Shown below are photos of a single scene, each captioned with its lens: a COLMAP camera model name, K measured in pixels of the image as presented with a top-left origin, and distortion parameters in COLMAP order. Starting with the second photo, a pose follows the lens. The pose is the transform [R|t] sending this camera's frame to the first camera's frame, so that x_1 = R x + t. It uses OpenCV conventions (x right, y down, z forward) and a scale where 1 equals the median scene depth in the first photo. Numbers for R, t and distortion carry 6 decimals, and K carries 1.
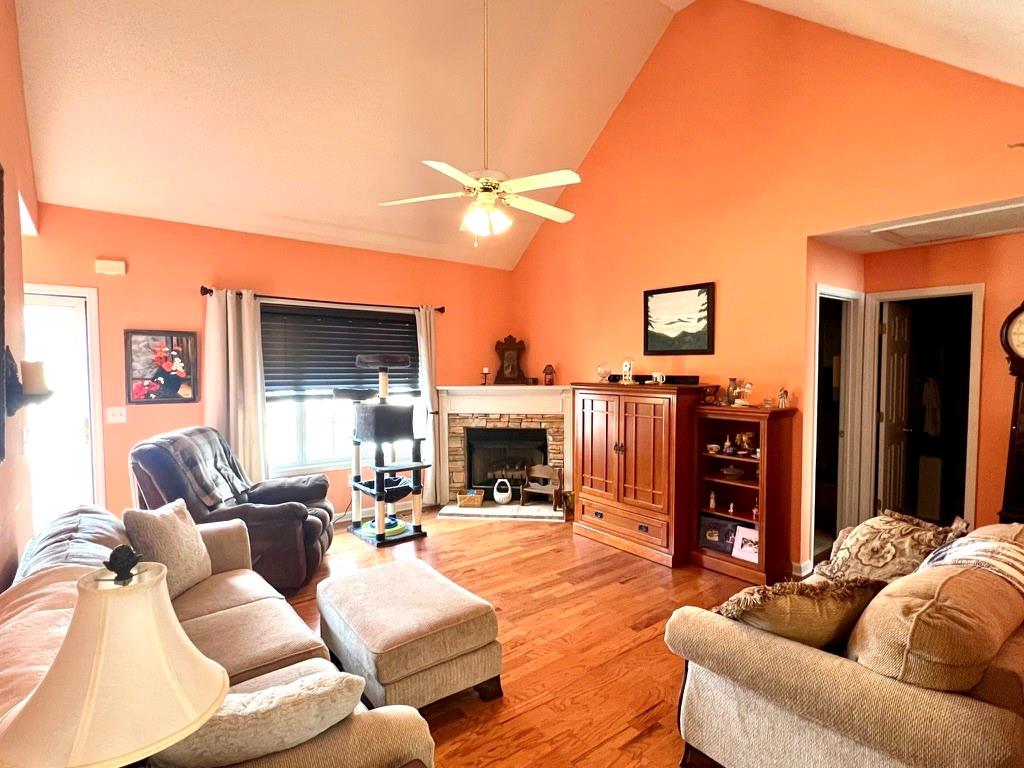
lens RADIAL K [[518.1, 0, 512.0], [0, 518.1, 384.0], [0, 0, 1]] dist [0.002227, 0.001609]
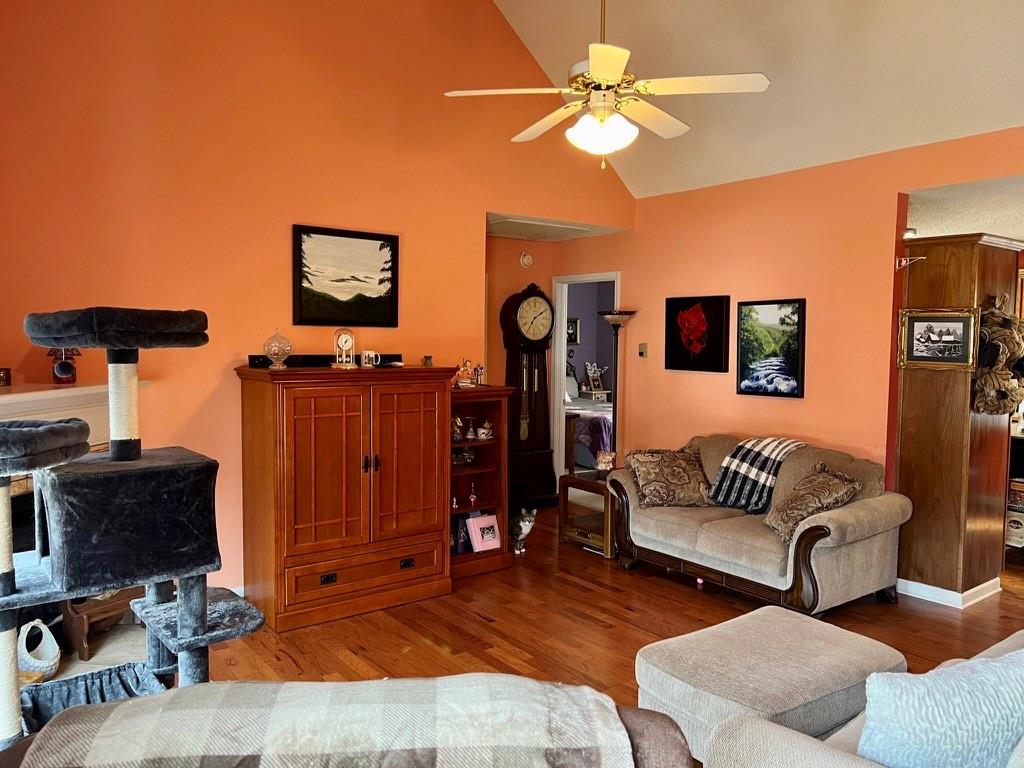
lens RADIAL K [[748.0, 0, 512.0], [0, 748.0, 384.0], [0, 0, 1]] dist [0.002067, 0.000250]
pose [[0.014817, -0.061376, 0.998005, -0.748115], [0.024276, 0.997842, 0.061005, -0.034747], [-0.999595, 0.023323, 0.016275, 0.788761]]
